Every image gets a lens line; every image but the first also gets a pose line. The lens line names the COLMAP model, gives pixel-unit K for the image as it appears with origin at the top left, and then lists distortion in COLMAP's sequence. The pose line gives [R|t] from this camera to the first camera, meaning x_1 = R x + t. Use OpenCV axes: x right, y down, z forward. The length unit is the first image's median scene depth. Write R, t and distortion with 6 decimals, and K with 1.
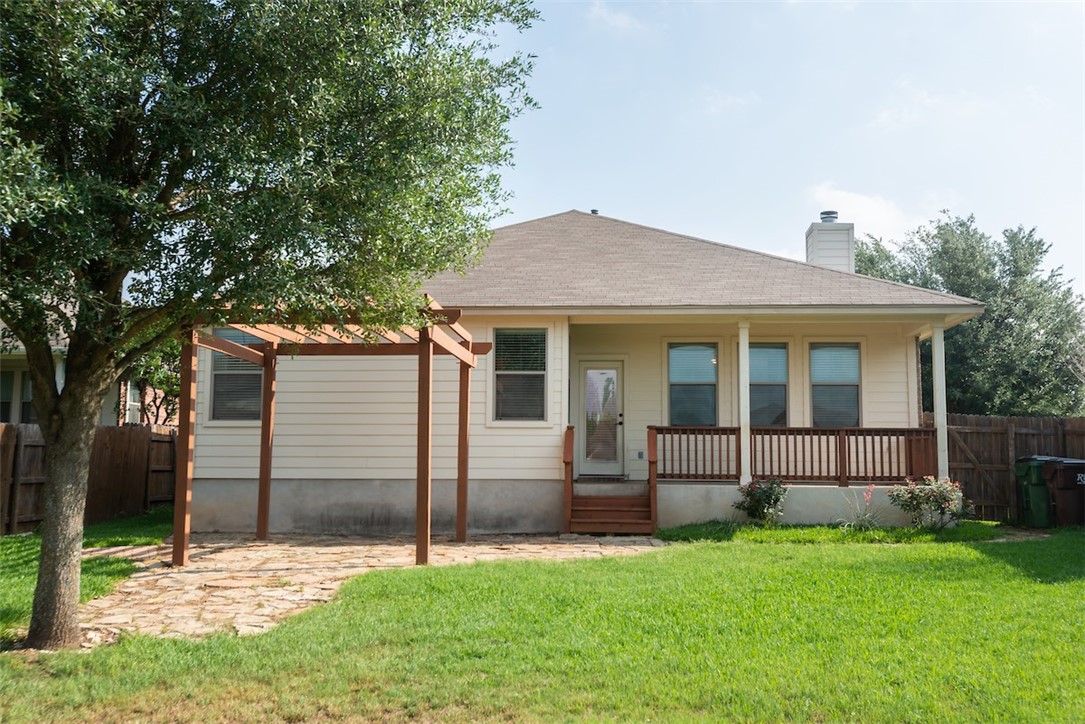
lens RADIAL K [[1051.2, 0, 543.8], [0, 1051.2, 358.4], [0, 0, 1]] dist [0.018649, 0.000000]
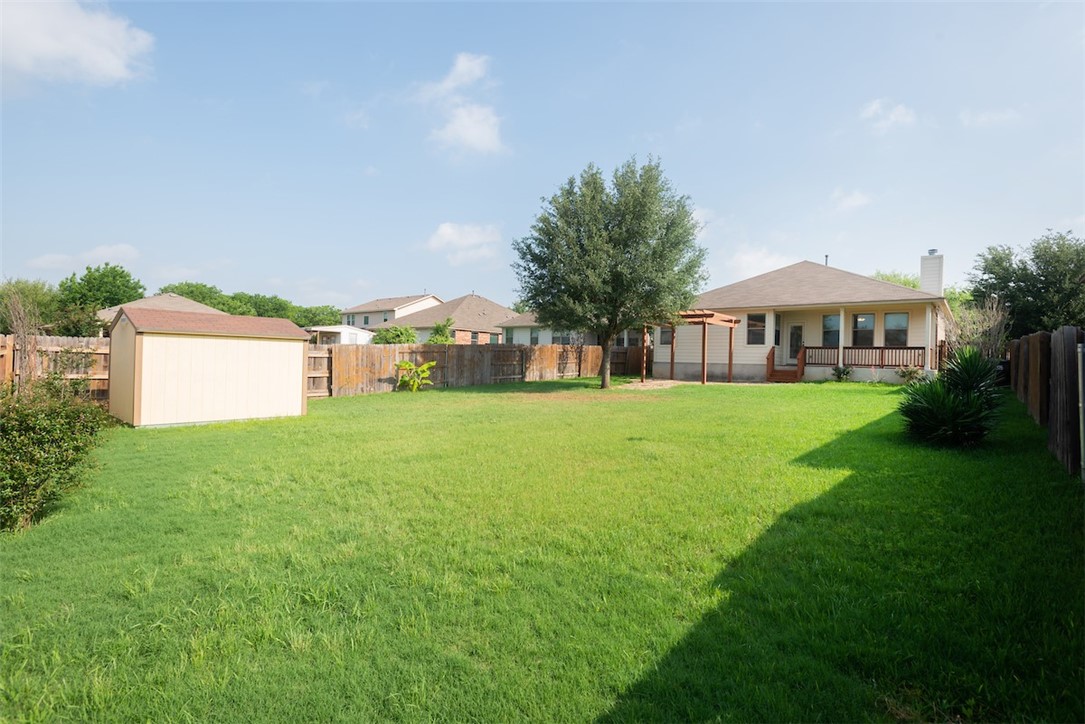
lens RADIAL K [[518.3, 0, 543.1], [0, 518.3, 359.3], [0, 0, 1]] dist [-0.000092, 0.000008]
pose [[0.817339, 0.011642, -0.576040, 0.334967], [0.040372, 0.996181, 0.077417, -0.038781], [0.574741, -0.086532, 0.813747, -0.561117]]
